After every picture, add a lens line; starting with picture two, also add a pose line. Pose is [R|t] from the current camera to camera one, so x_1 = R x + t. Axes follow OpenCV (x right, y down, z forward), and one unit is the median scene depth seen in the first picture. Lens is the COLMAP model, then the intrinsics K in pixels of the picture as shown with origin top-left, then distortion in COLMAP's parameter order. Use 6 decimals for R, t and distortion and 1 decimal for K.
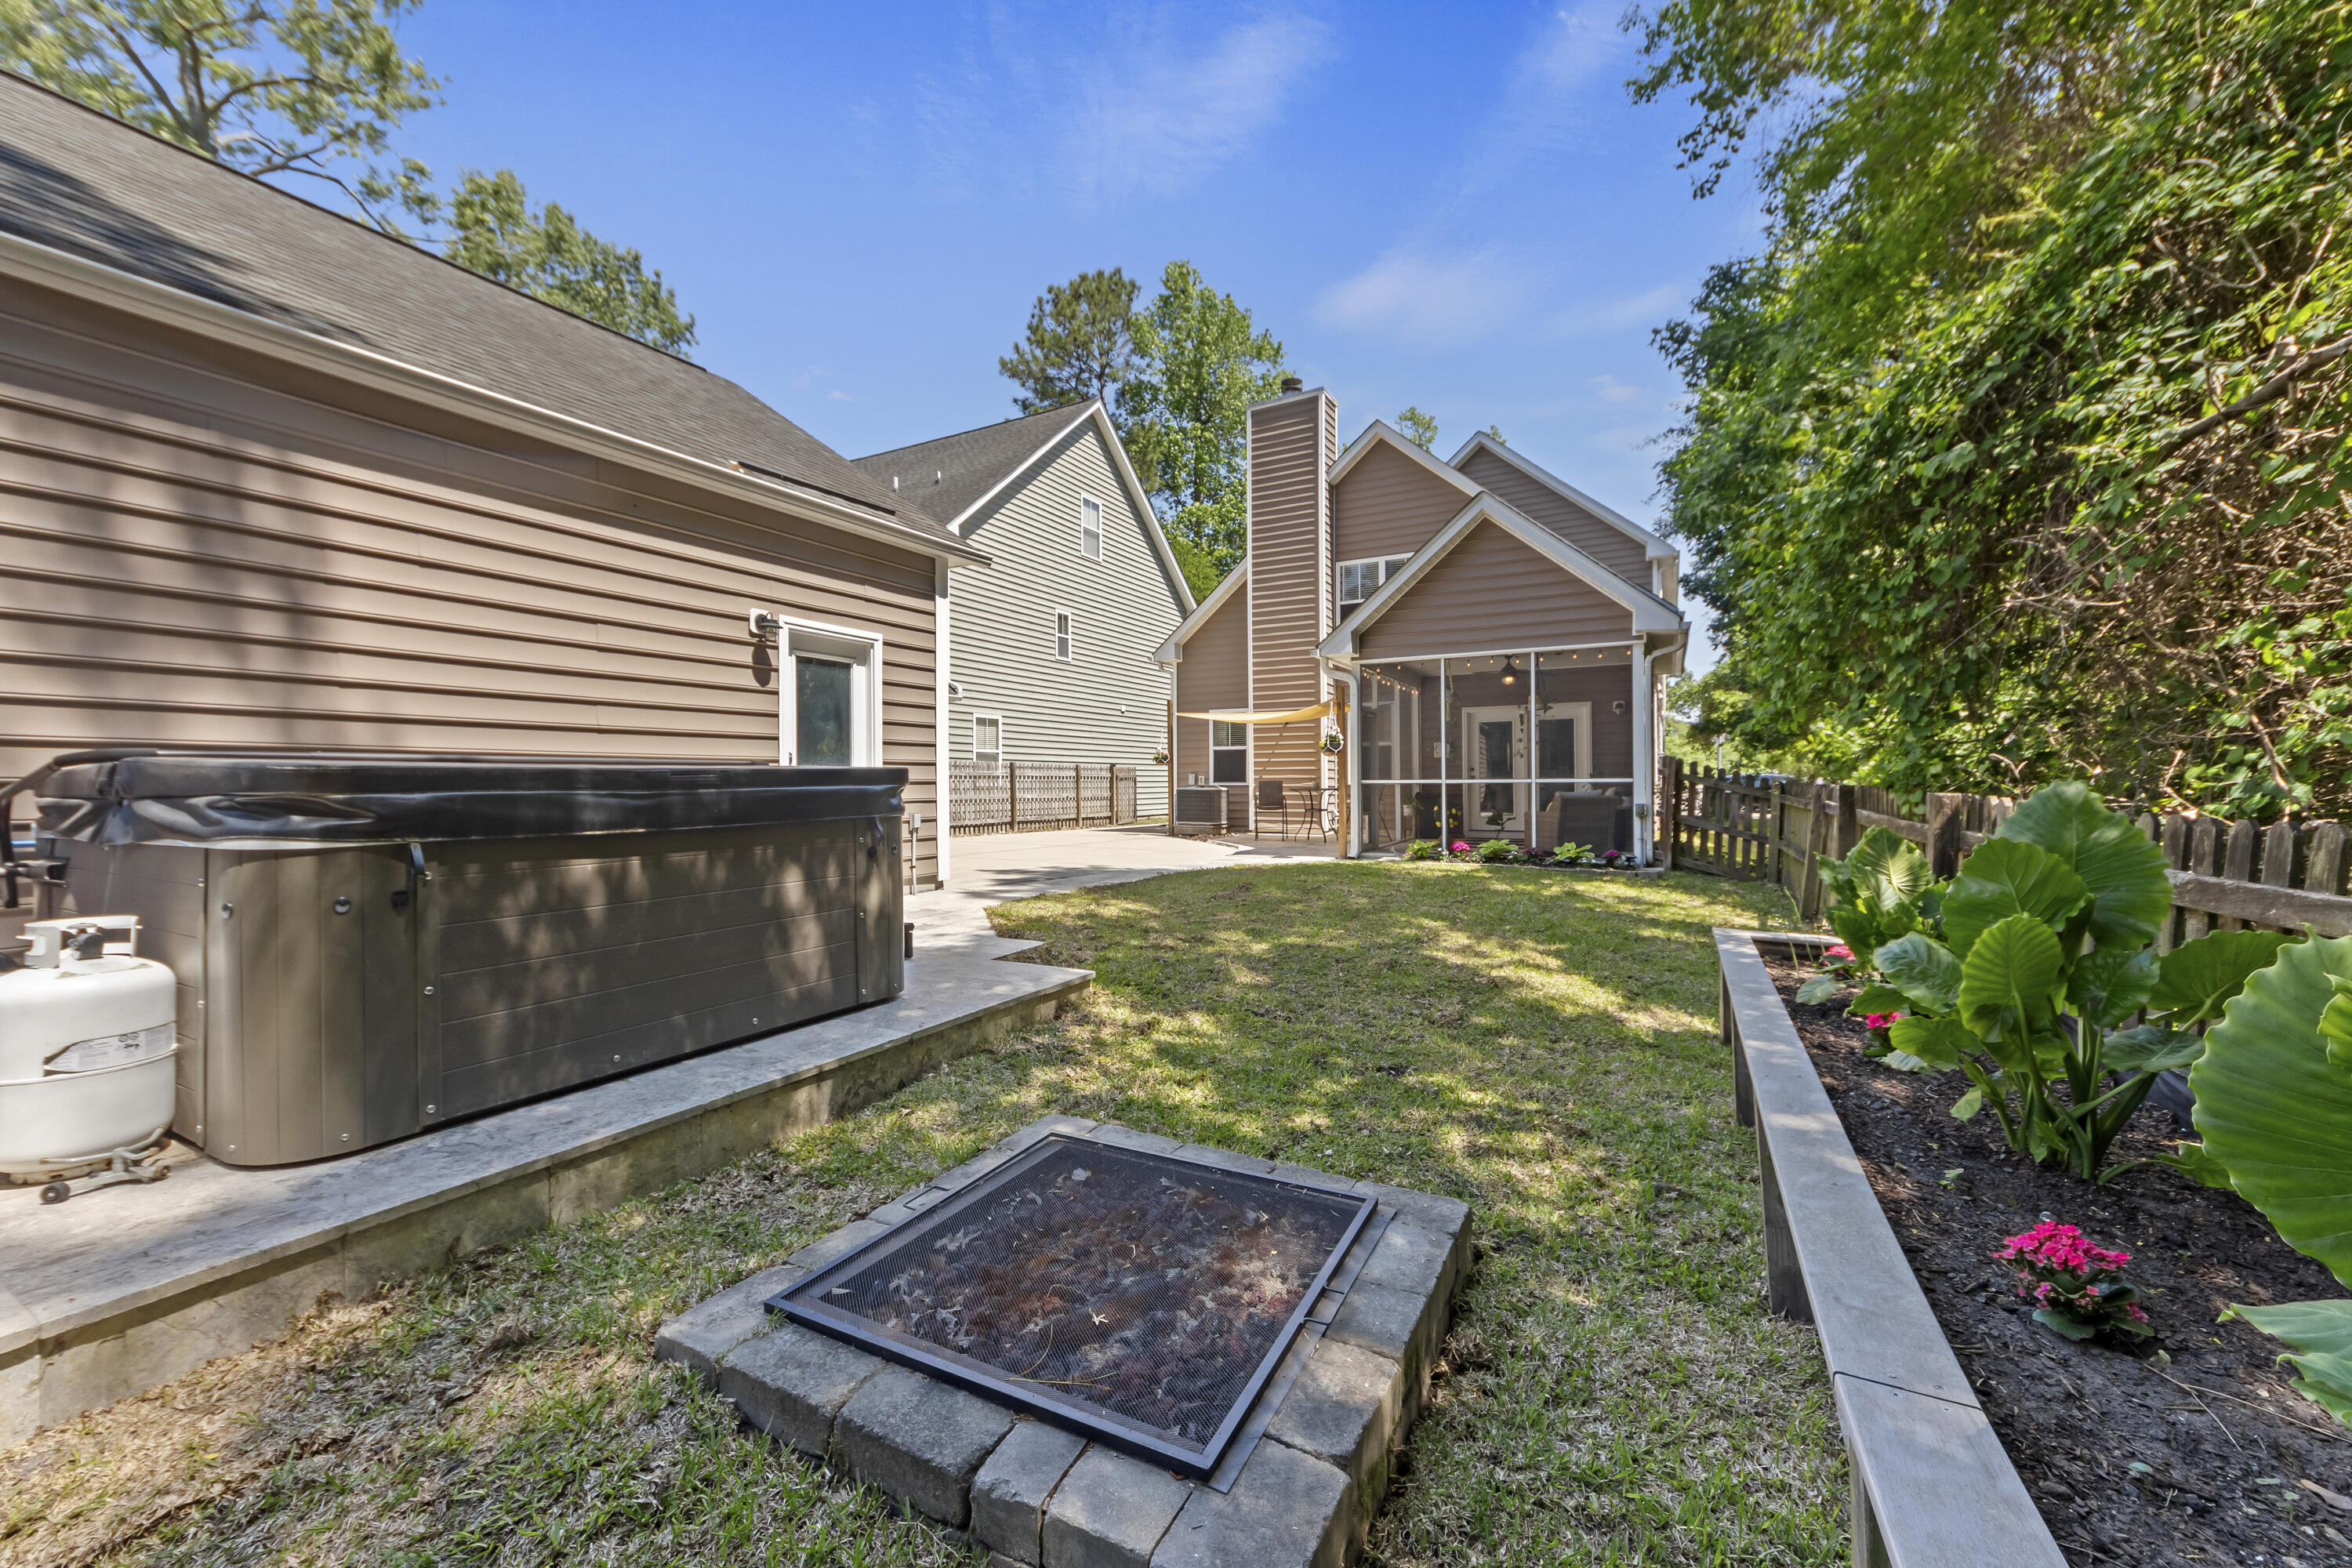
lens RADIAL K [[890.2, 0, 1190.6], [0, 890.2, 789.4], [0, 0, 1]] dist [0.000028, -0.000027]
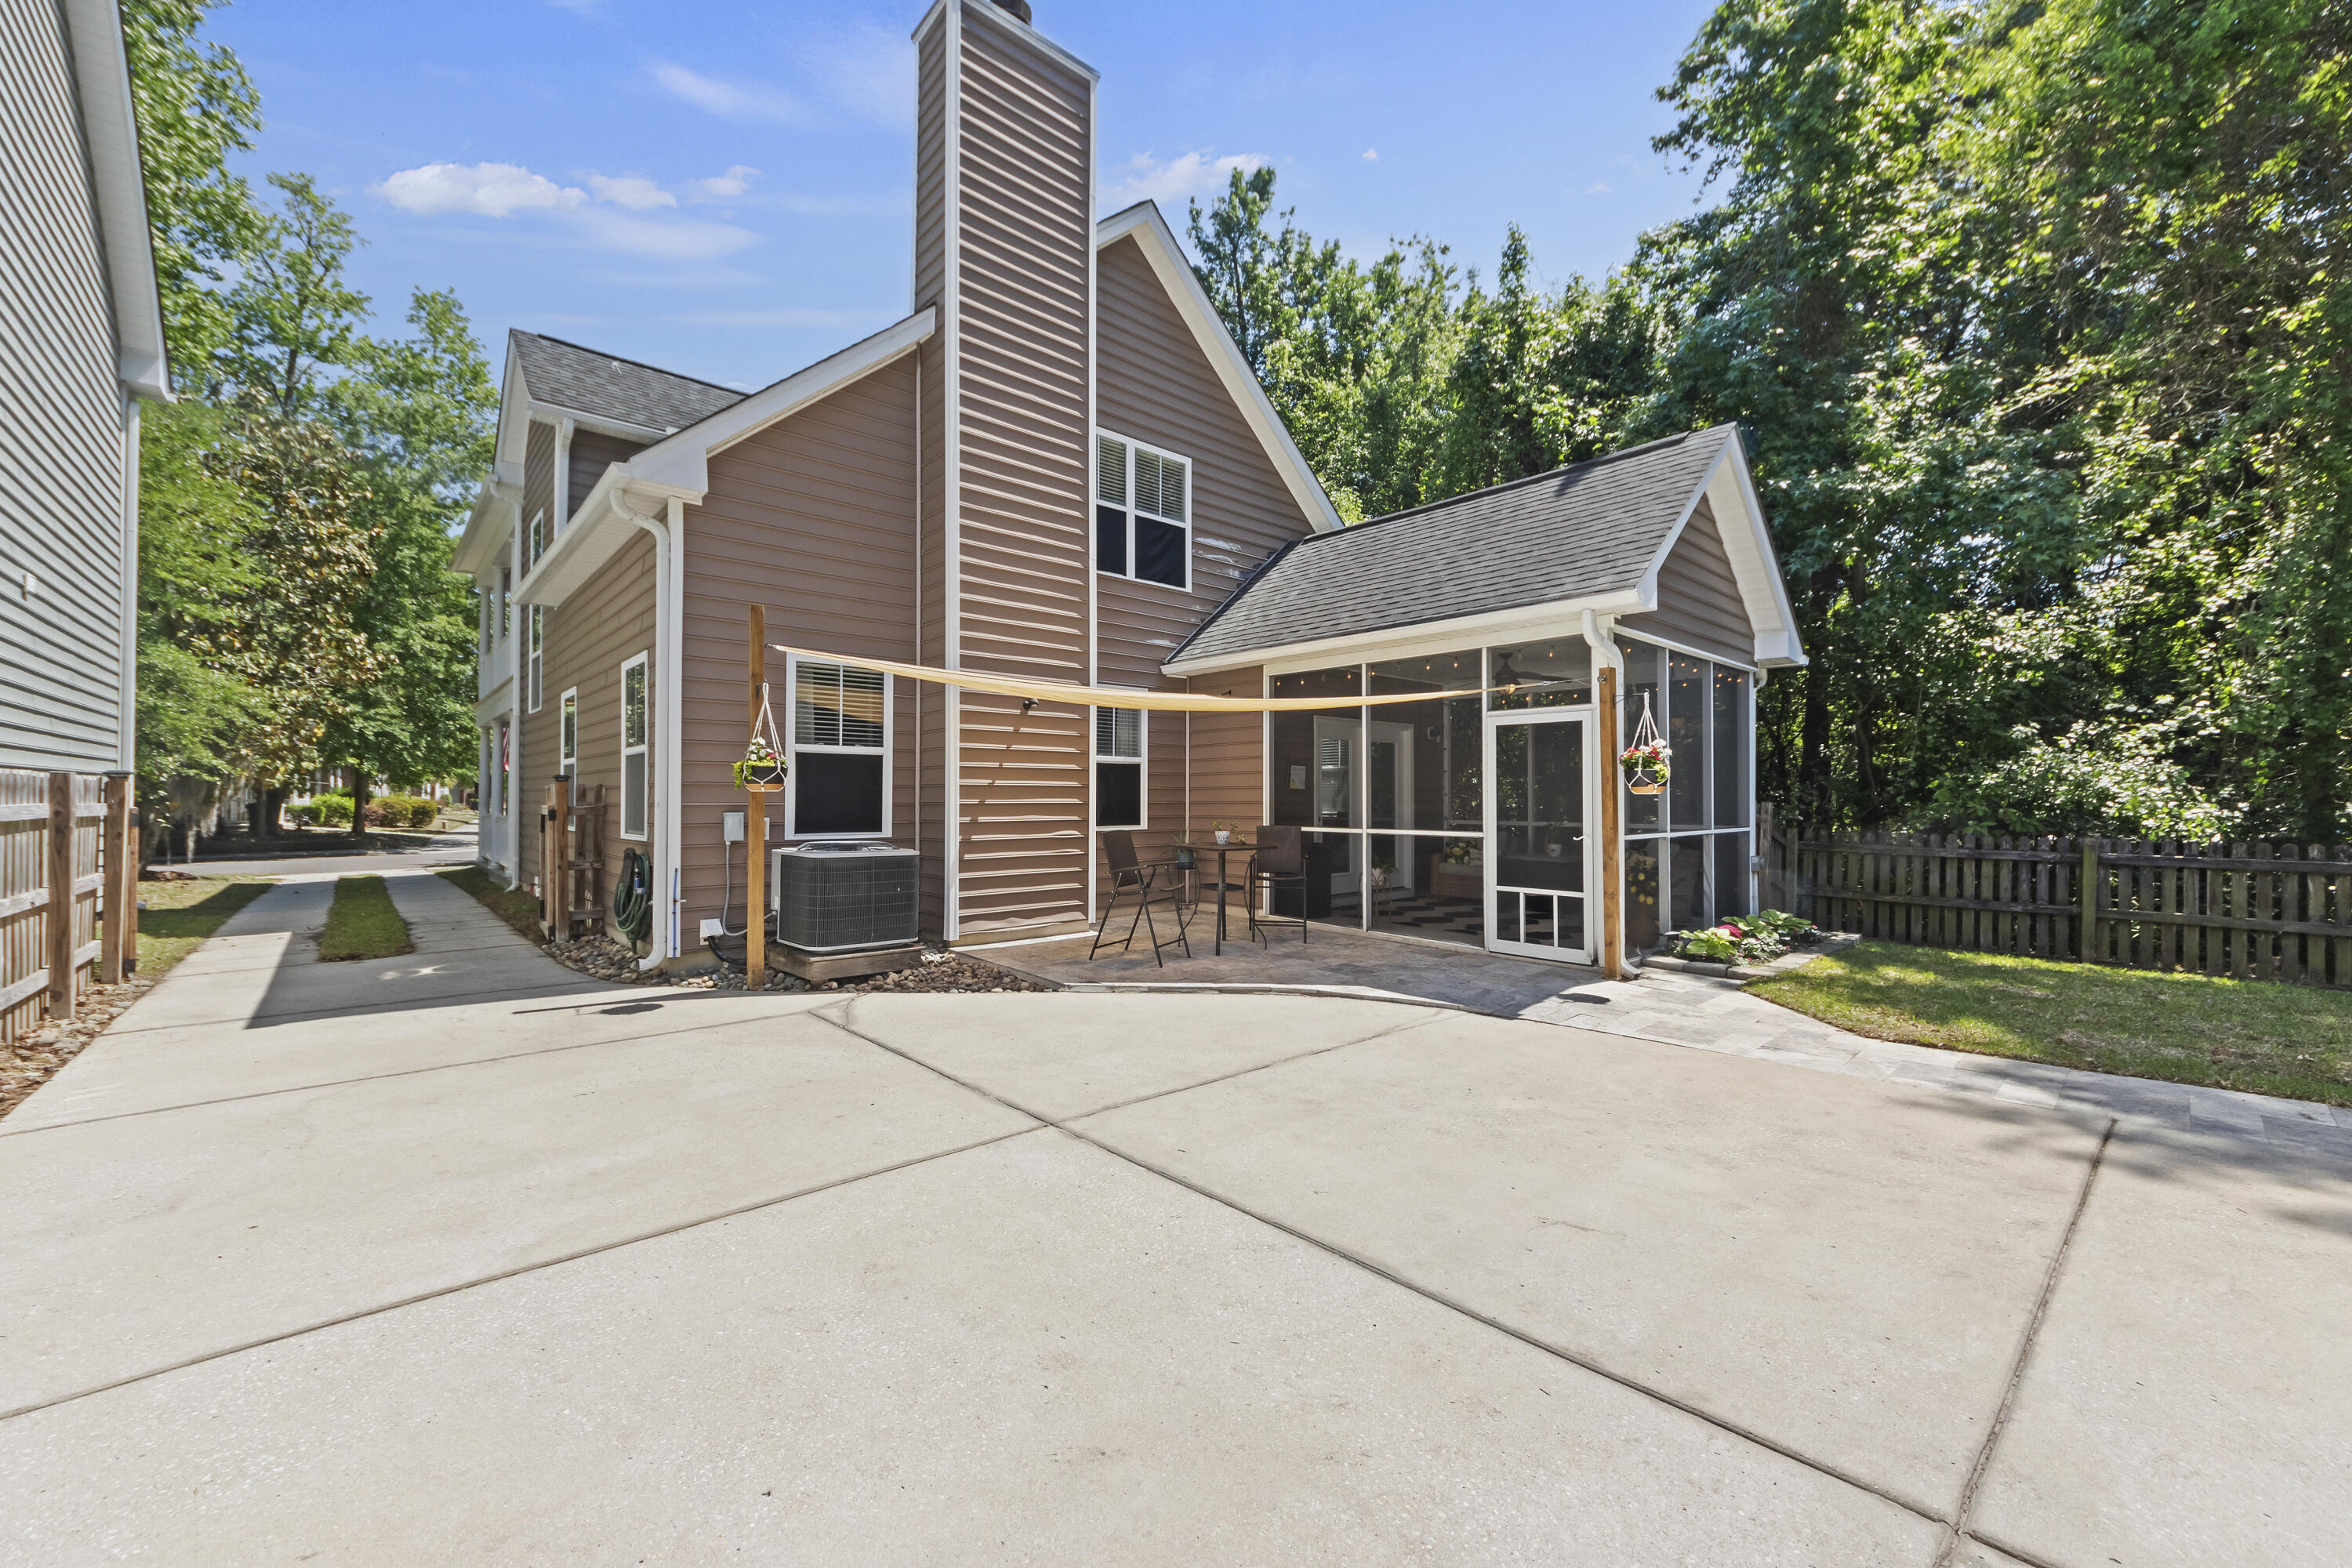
lens RADIAL K [[901.5, 0, 1180.1], [0, 901.5, 783.5], [0, 0, 1]] dist [0.001483, -0.003660]
pose [[0.345523, 0.018927, 0.938219, -0.297131], [0.001926, 0.999780, -0.020878, -0.021526], [-0.938408, 0.009021, 0.345411, 0.706887]]
